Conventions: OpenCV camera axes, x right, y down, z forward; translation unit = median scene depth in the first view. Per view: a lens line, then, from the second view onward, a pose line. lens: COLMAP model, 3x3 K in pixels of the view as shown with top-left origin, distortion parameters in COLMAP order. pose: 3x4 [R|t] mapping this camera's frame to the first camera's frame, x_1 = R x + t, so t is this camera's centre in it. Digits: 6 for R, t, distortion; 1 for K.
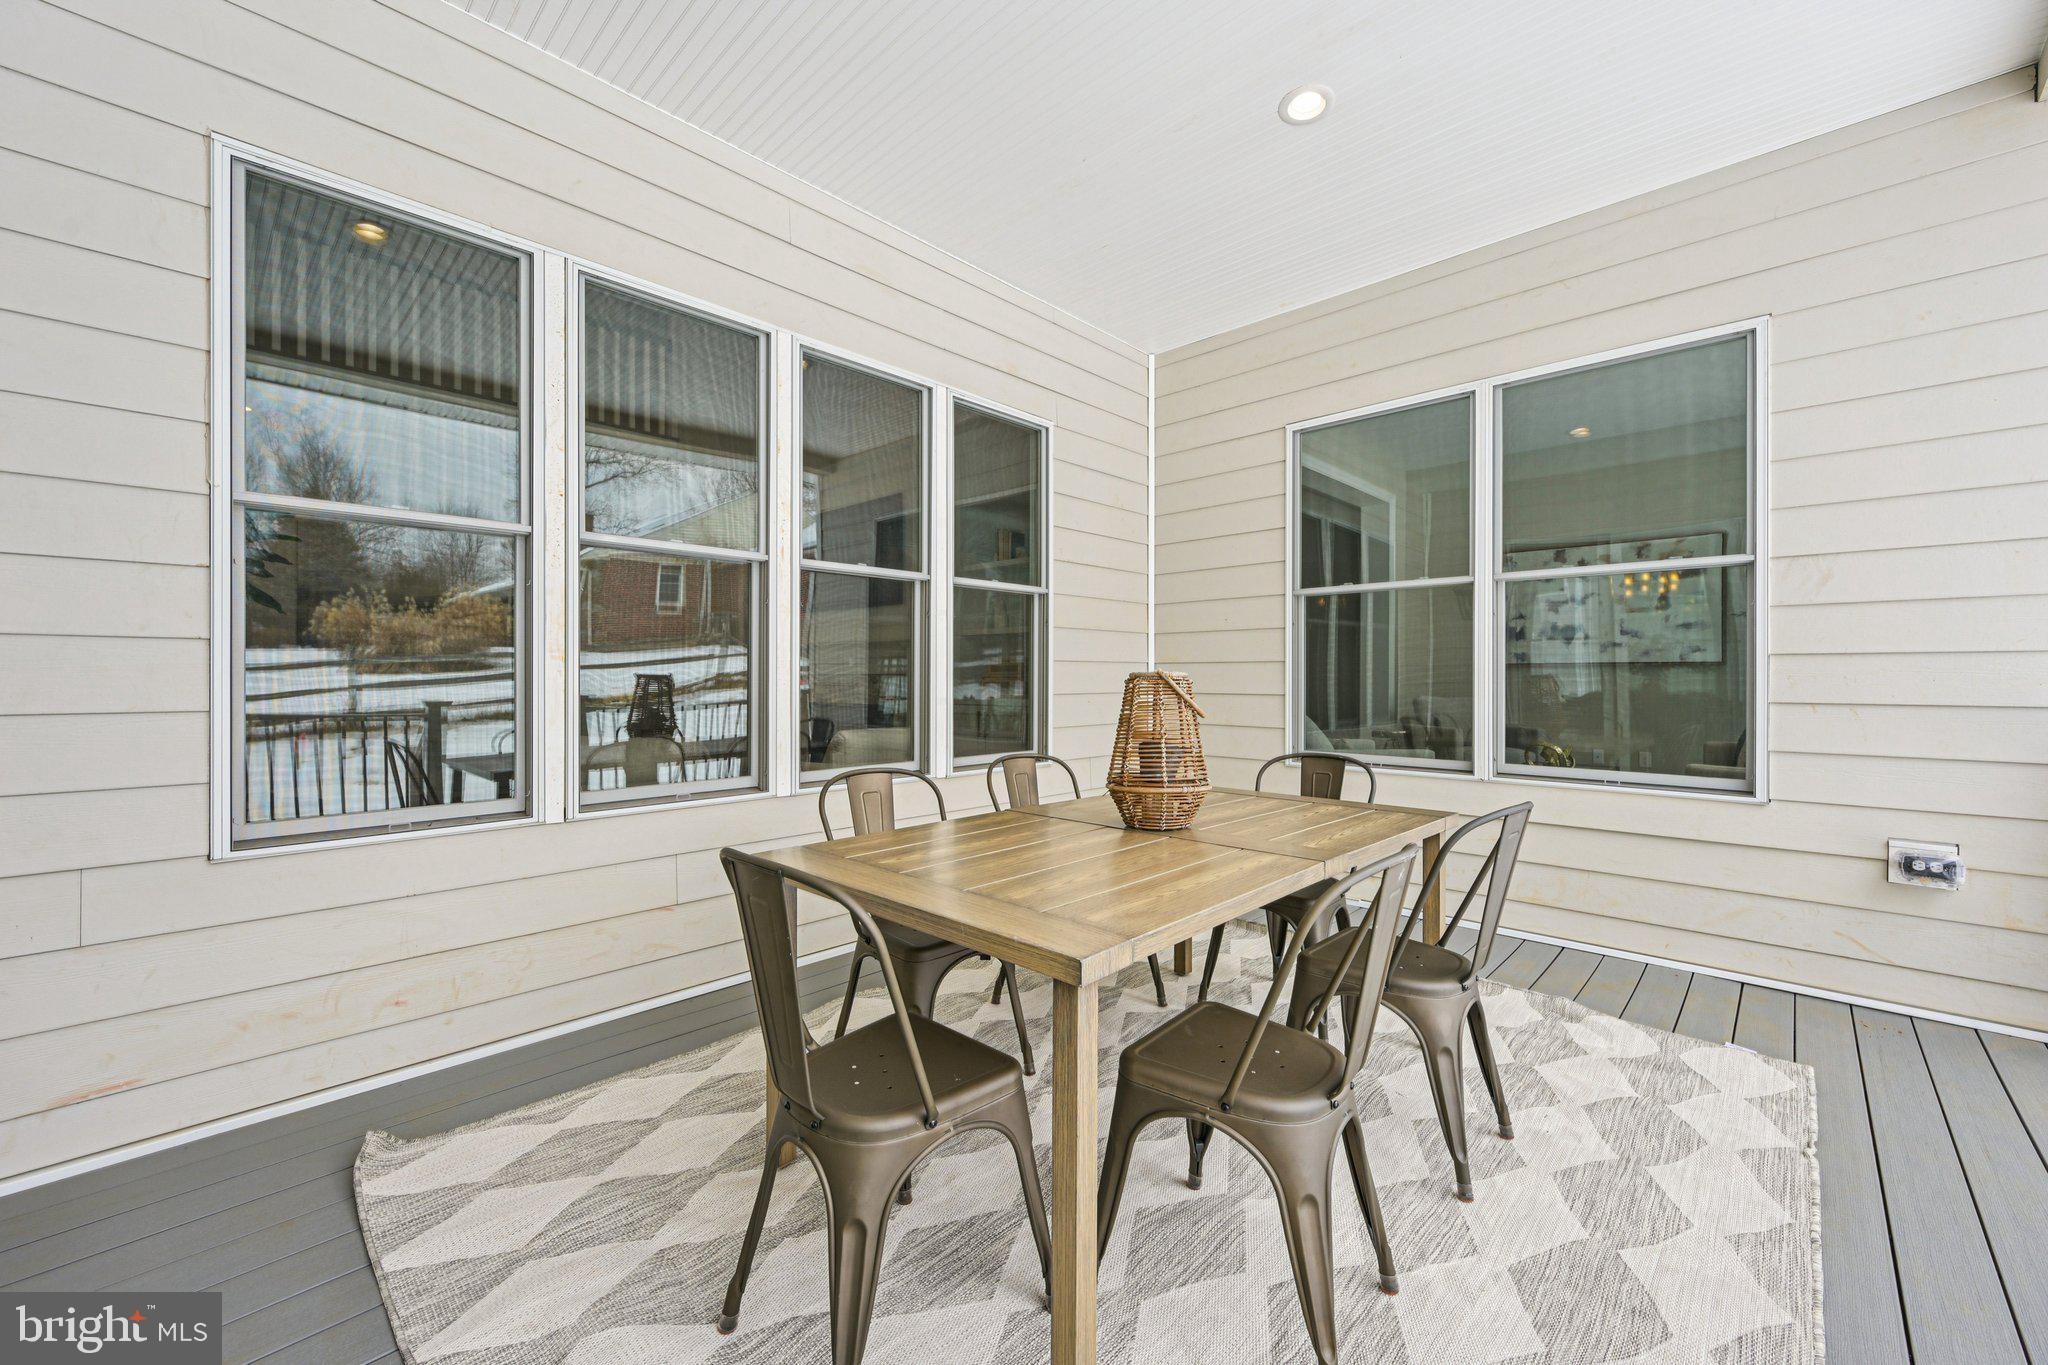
lens RADIAL K [[810.2, 0, 1027.0], [0, 810.2, 674.4], [0, 0, 1]] dist [-0.001404, 0.000149]
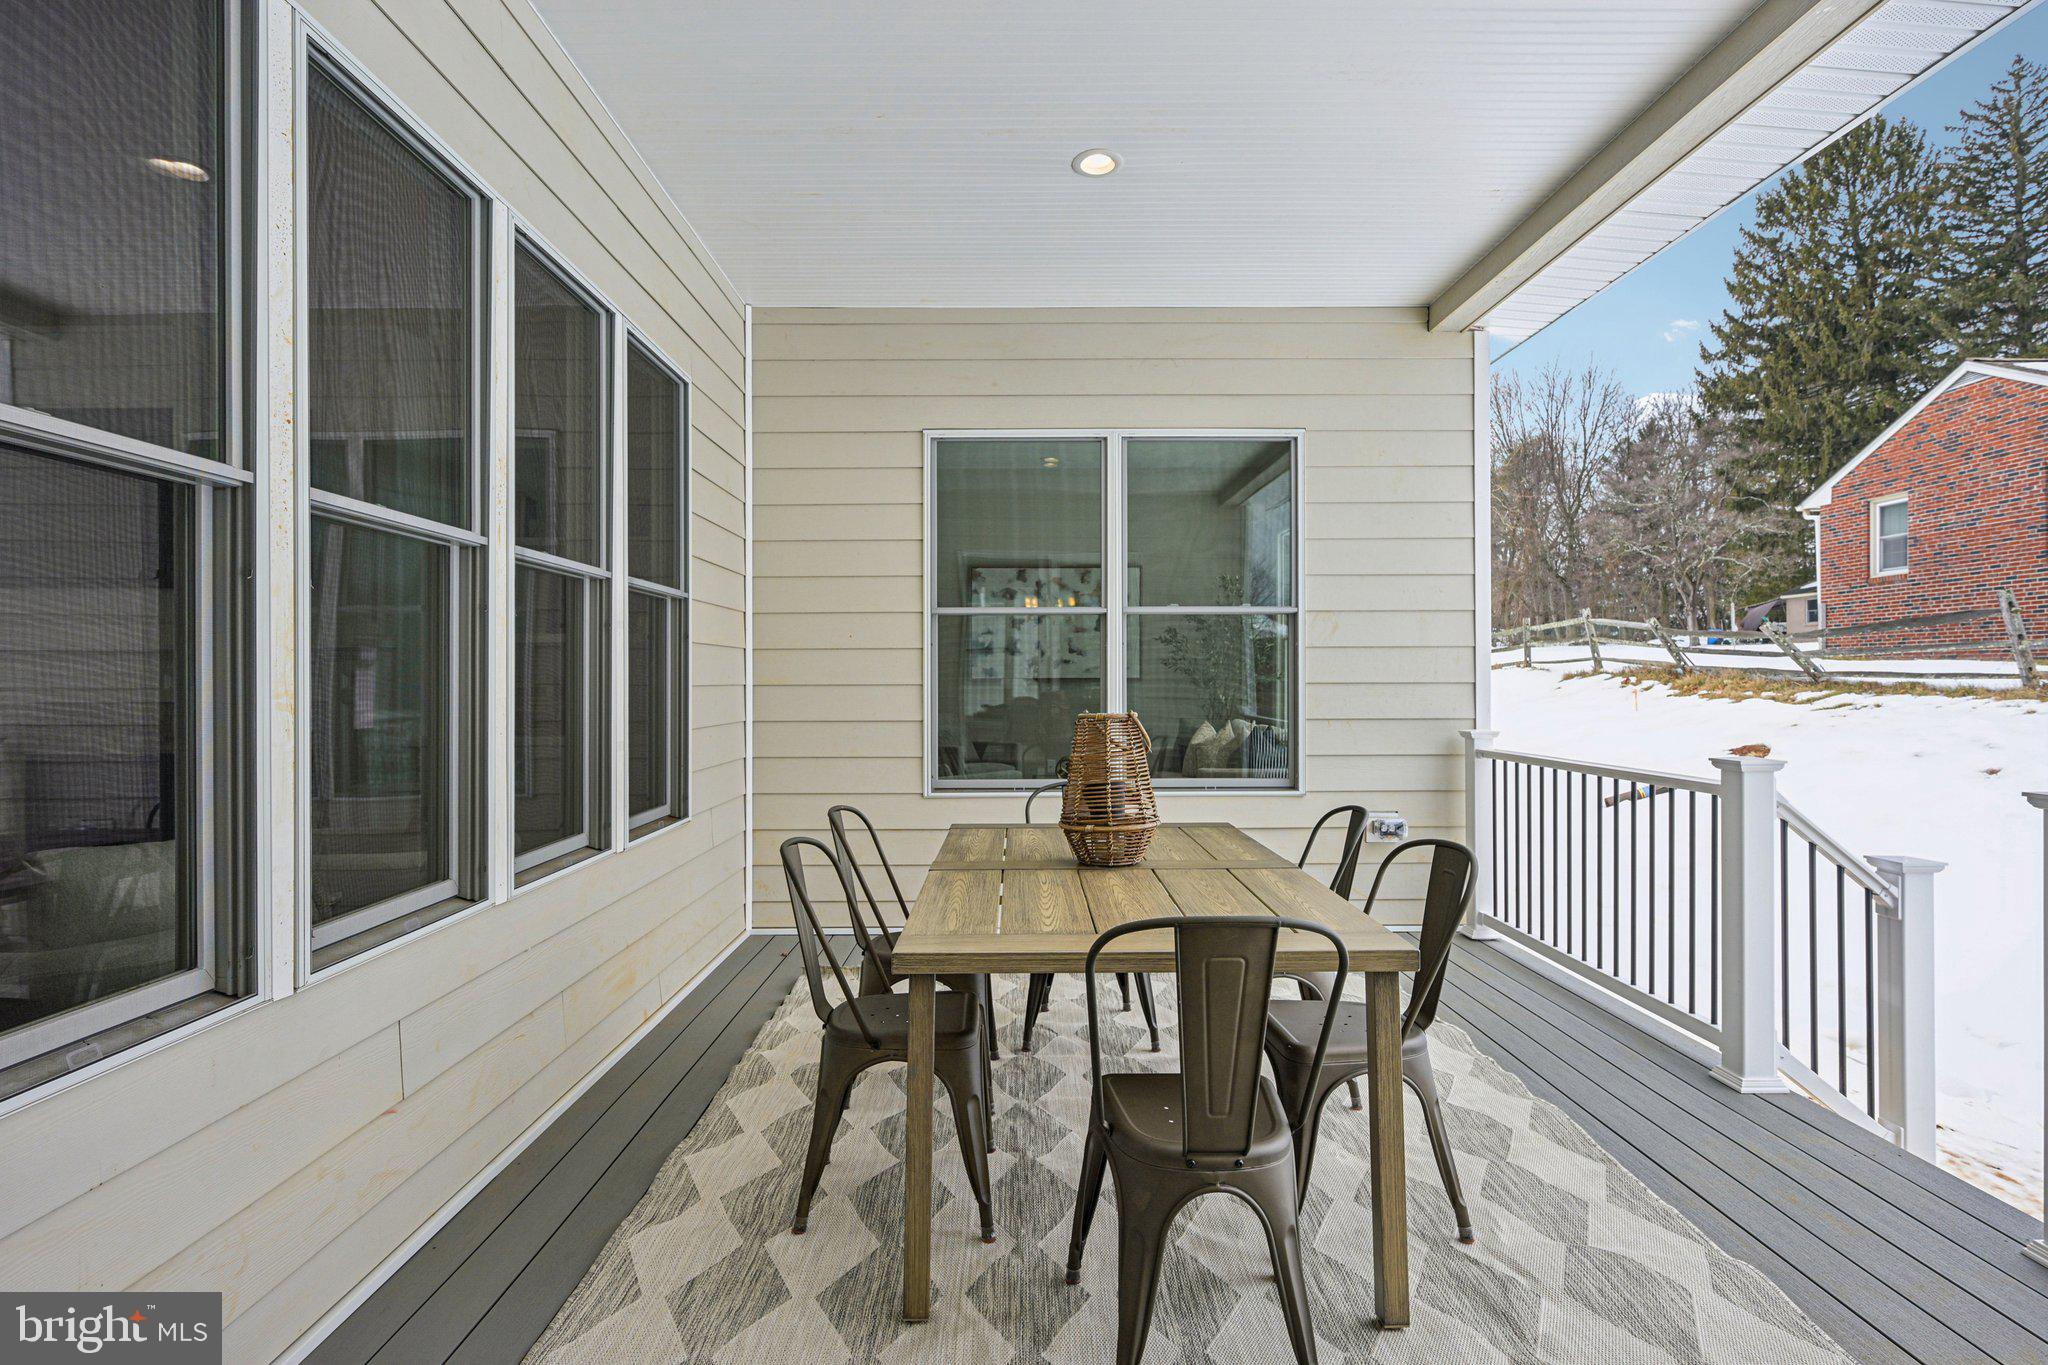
lens RADIAL K [[1055.4, 0, 1016.4], [0, 1055.4, 668.7], [0, 0, 1]] dist [0.004925, -0.002283]
pose [[0.710001, 0.003970, 0.704190, -0.463161], [0.001910, 0.999970, -0.007564, -0.025463], [-0.704198, 0.006715, 0.709971, 0.069408]]
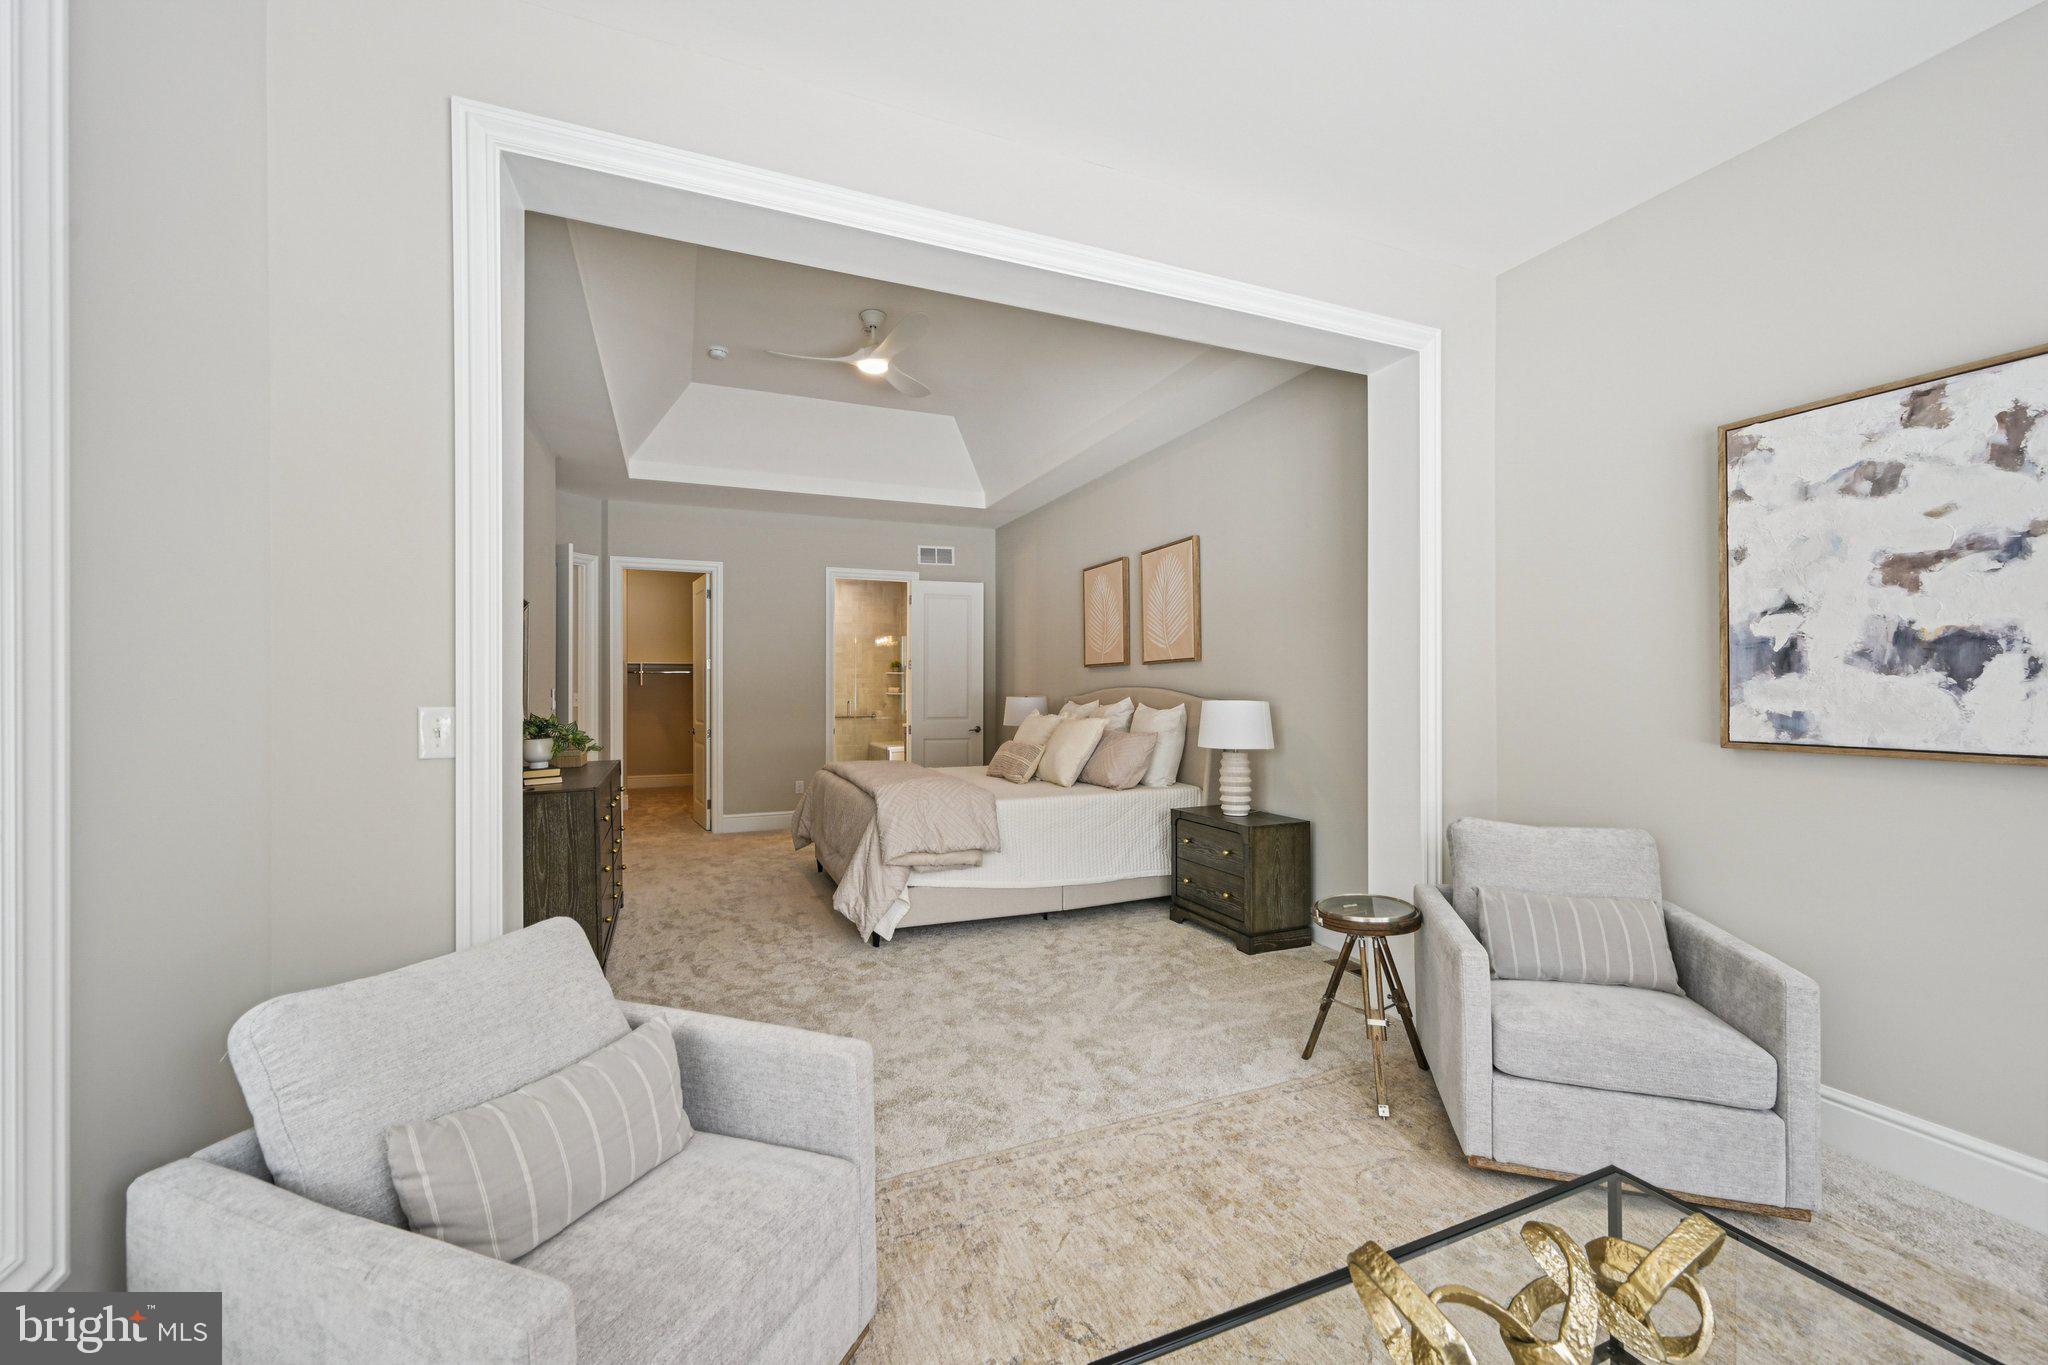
lens RADIAL K [[810.2, 0, 1033.1], [0, 810.2, 685.1], [0, 0, 1]] dist [-0.001404, 0.000149]
pose [[0.919907, 0.002143, -0.392131, 0.719740], [-0.005419, 0.999959, -0.007248, -0.053918], [0.392099, 0.008792, 0.919881, 0.896517]]
